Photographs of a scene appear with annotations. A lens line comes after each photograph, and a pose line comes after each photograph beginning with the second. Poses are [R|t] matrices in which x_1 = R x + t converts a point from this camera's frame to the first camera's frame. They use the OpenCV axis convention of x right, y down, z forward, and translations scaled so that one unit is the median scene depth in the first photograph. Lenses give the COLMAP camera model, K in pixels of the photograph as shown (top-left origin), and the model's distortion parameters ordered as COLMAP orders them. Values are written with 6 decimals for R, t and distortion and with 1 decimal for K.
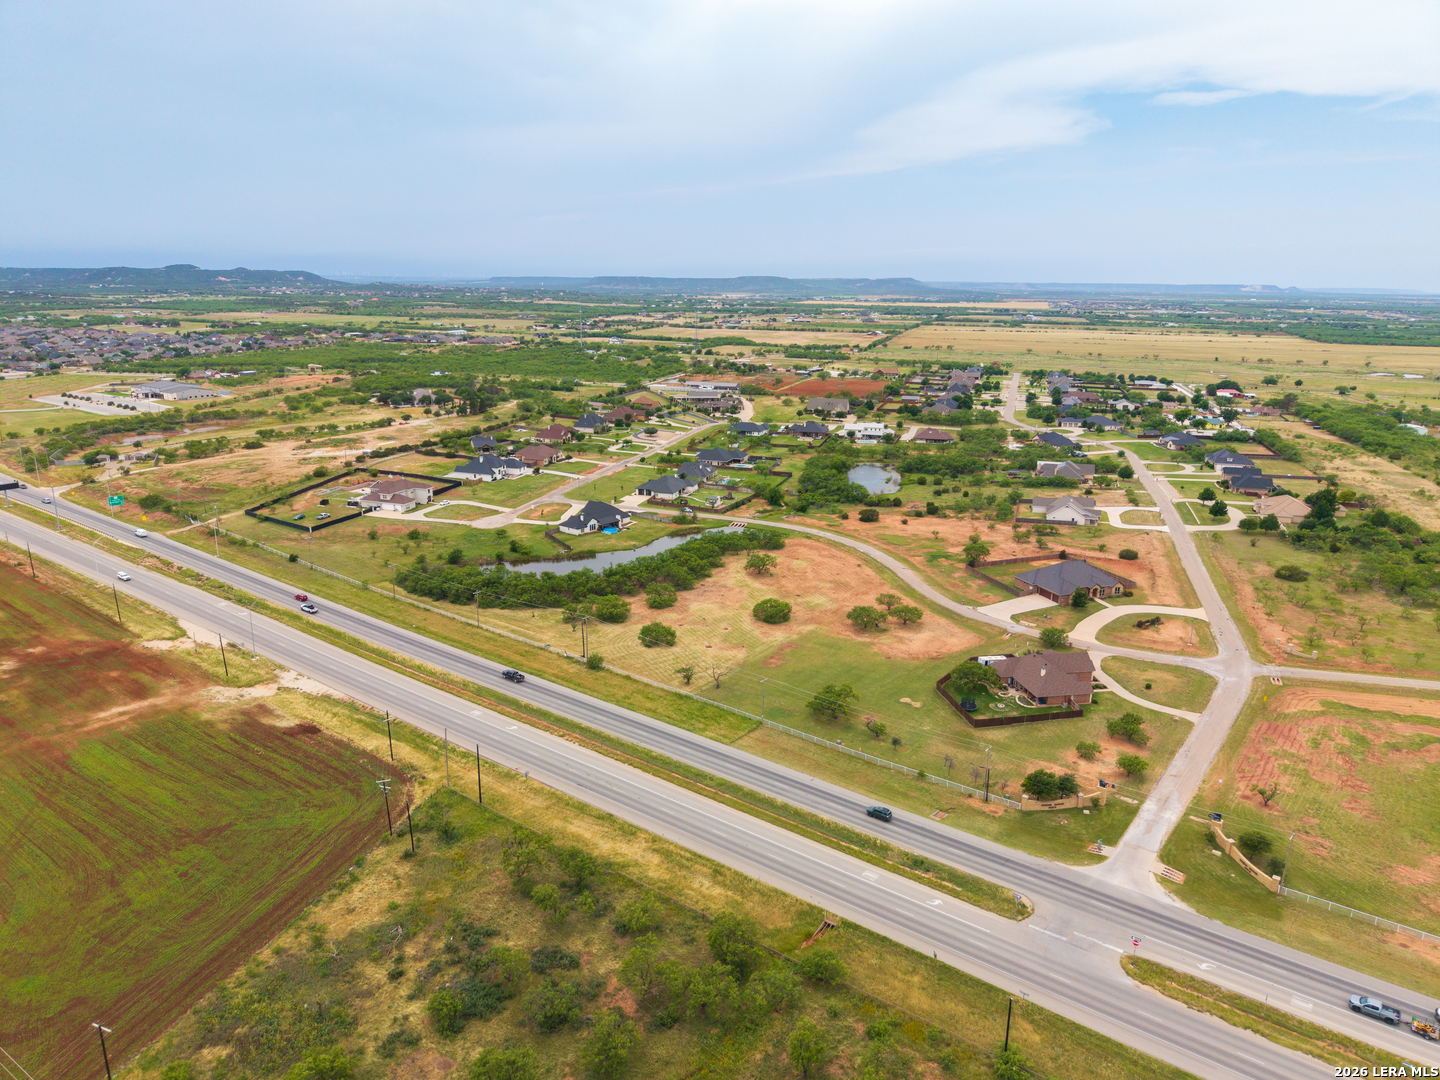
lens RADIAL K [[963.8, 0, 720.0], [0, 963.8, 546.4], [0, 0, 1]] dist [0.020170, -0.021871]
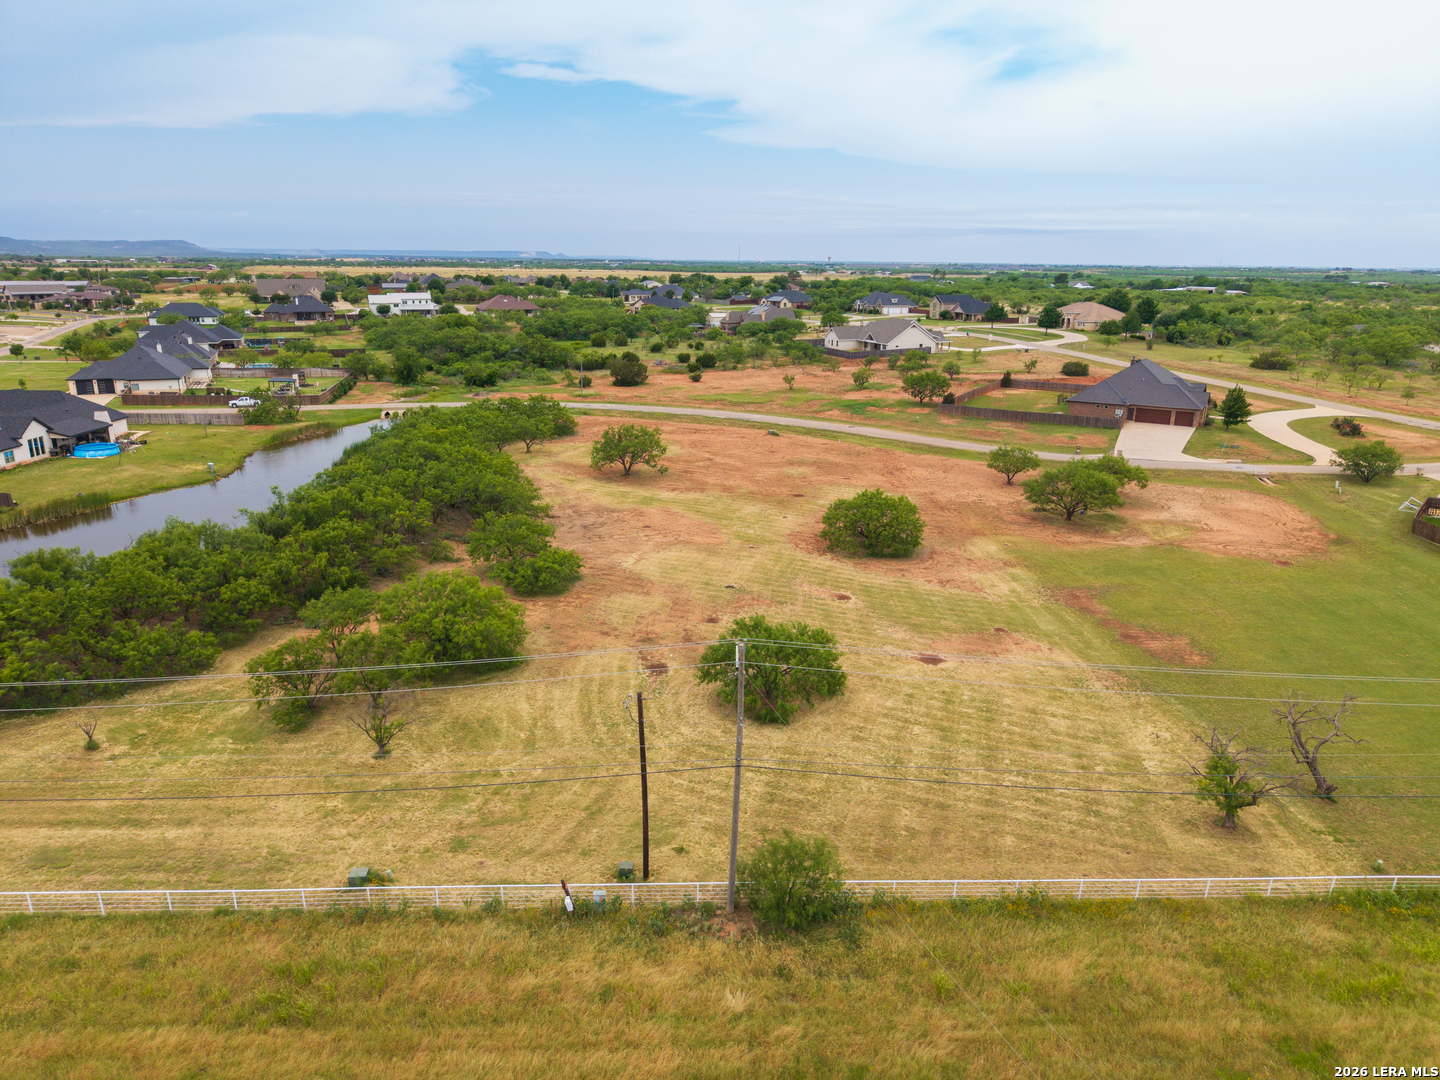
lens RADIAL K [[963.8, 0, 721.5], [0, 963.8, 545.5], [0, 0, 1]] dist [0.020170, -0.021871]
pose [[0.774463, -0.184075, 0.605247, -0.209707], [0.166972, 0.982283, 0.085089, 0.034579], [-0.610186, 0.035161, 0.791477, 0.760152]]
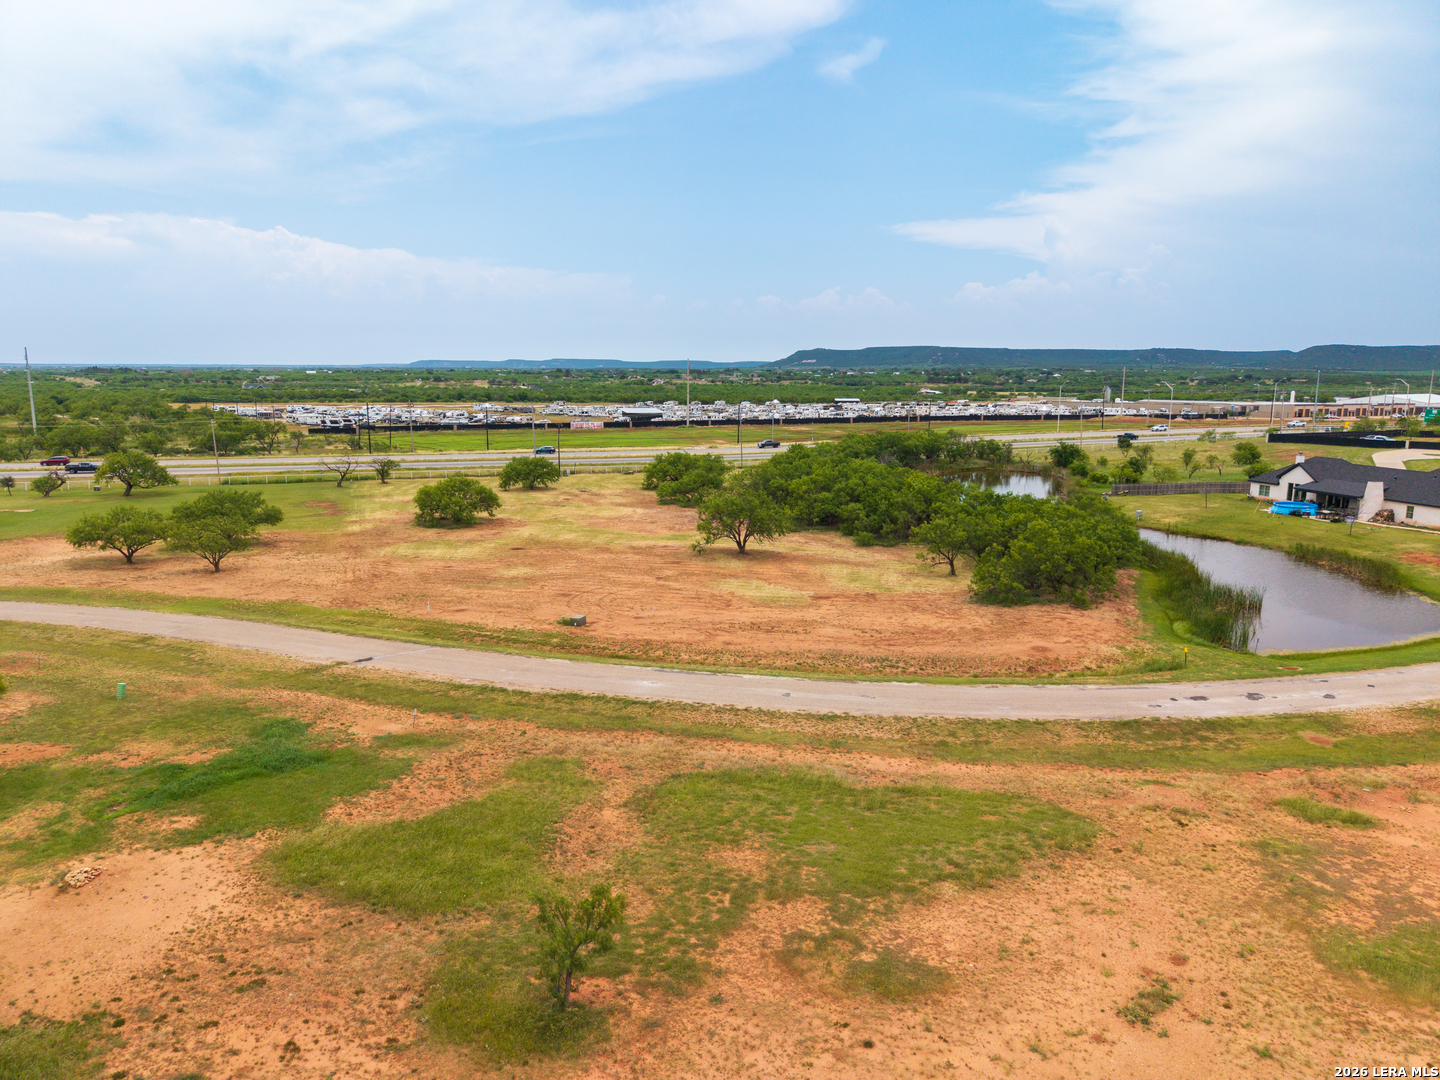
lens RADIAL K [[963.8, 0, 720.8], [0, 963.8, 528.3], [0, 0, 1]] dist [0.020170, -0.021871]
pose [[-0.572780, 0.116982, -0.811319, 0.352869], [-0.228451, 0.927767, 0.295055, -0.083406], [0.787231, 0.354349, -0.504682, 1.341096]]
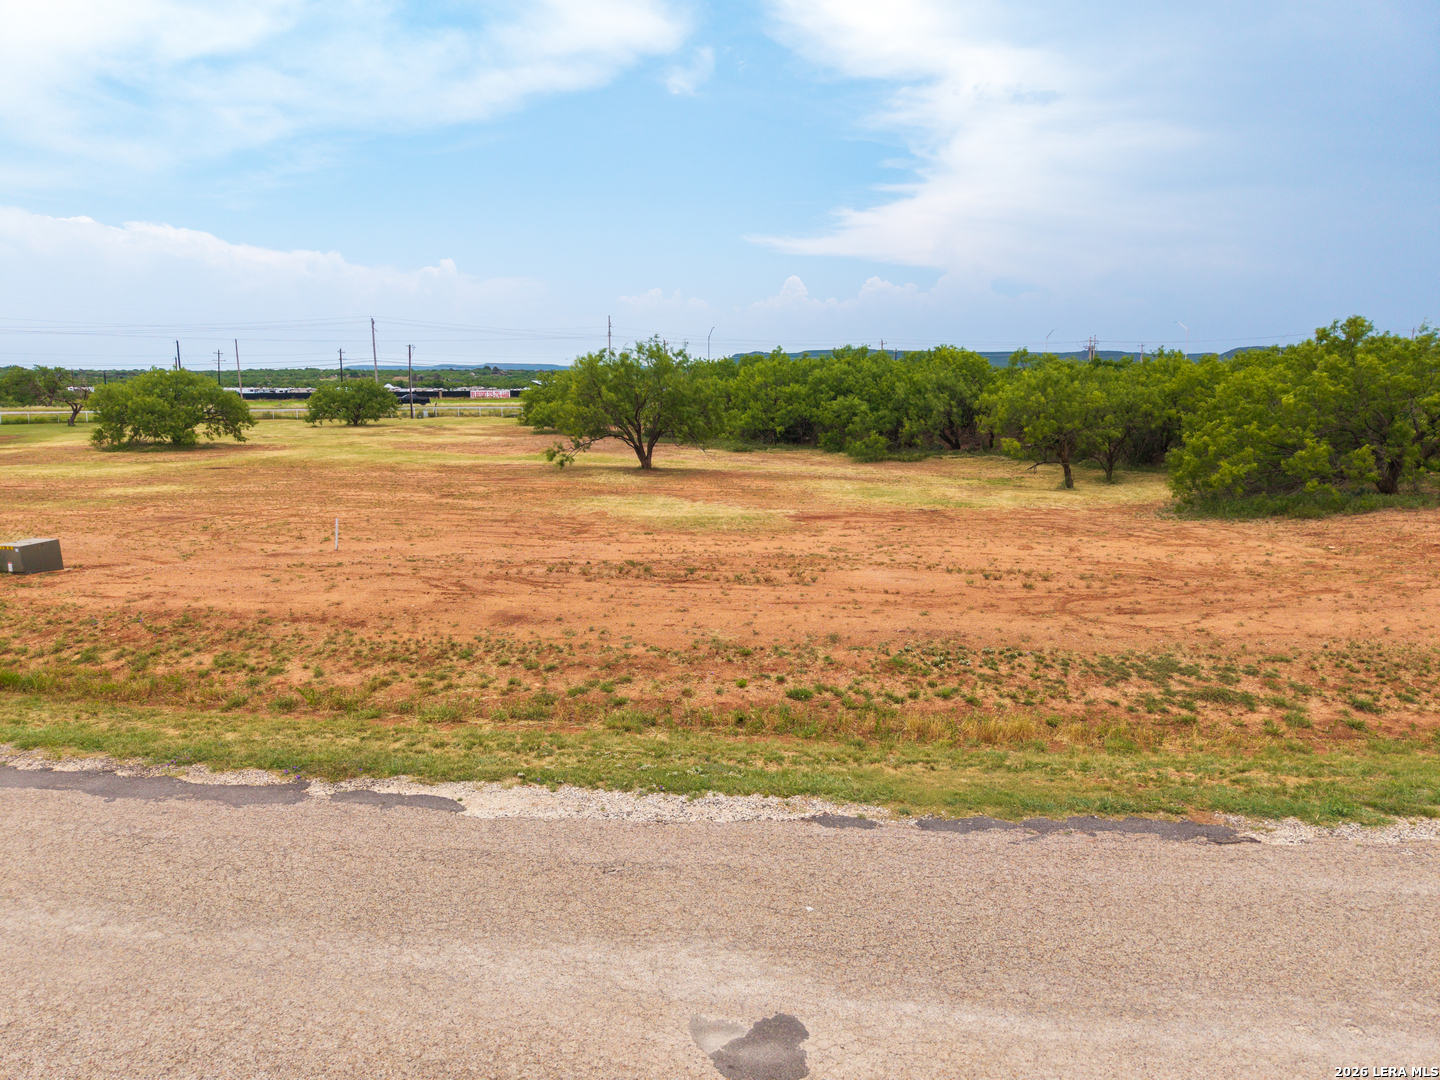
lens RADIAL K [[963.8, 0, 728.9], [0, 963.8, 527.7], [0, 0, 1]] dist [0.020170, -0.021871]
pose [[-0.513351, 0.118401, -0.849972, 0.207604], [-0.235463, 0.932994, 0.272177, -0.013072], [0.825244, 0.339859, -0.451074, 1.270124]]
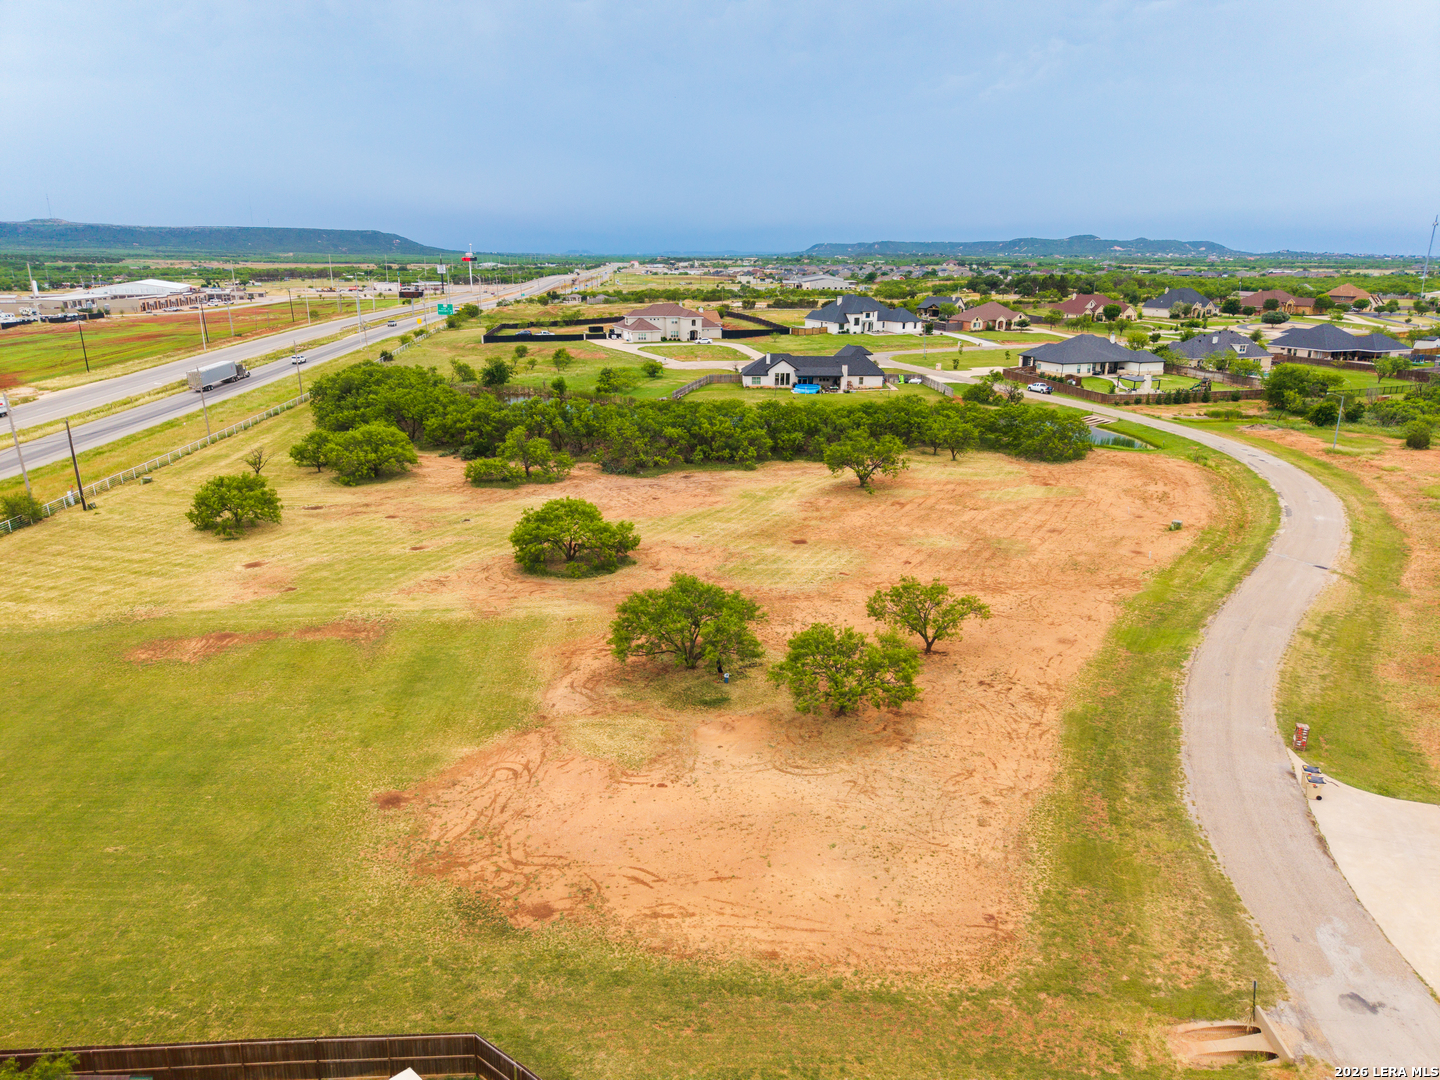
lens RADIAL K [[963.8, 0, 722.8], [0, 963.8, 546.1], [0, 0, 1]] dist [0.020170, -0.021871]
pose [[0.650114, 0.212741, -0.729447, 0.324214], [-0.200661, 0.973993, 0.105224, 0.026066], [0.732862, 0.077965, 0.675896, 0.832190]]
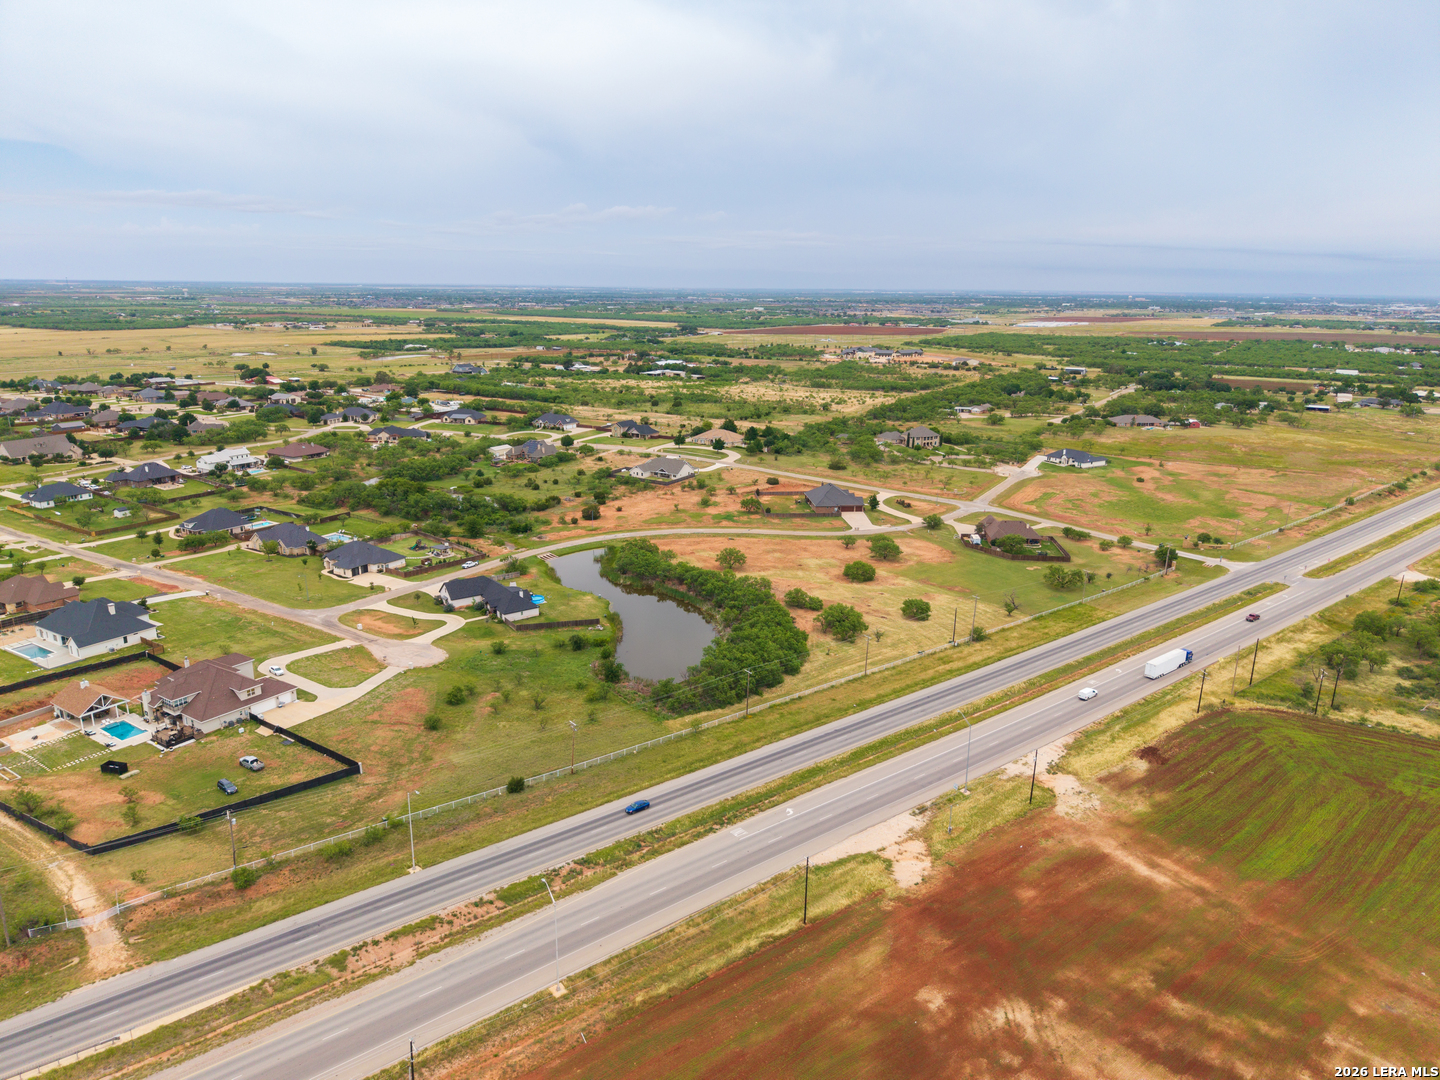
lens RADIAL K [[963.8, 0, 723.9], [0, 963.8, 542.7], [0, 0, 1]] dist [0.020170, -0.021871]
pose [[0.240215, -0.260346, 0.935156, -1.047831], [0.248211, 0.947812, 0.200111, -0.235007], [-0.938450, 0.184046, 0.292299, 0.820290]]
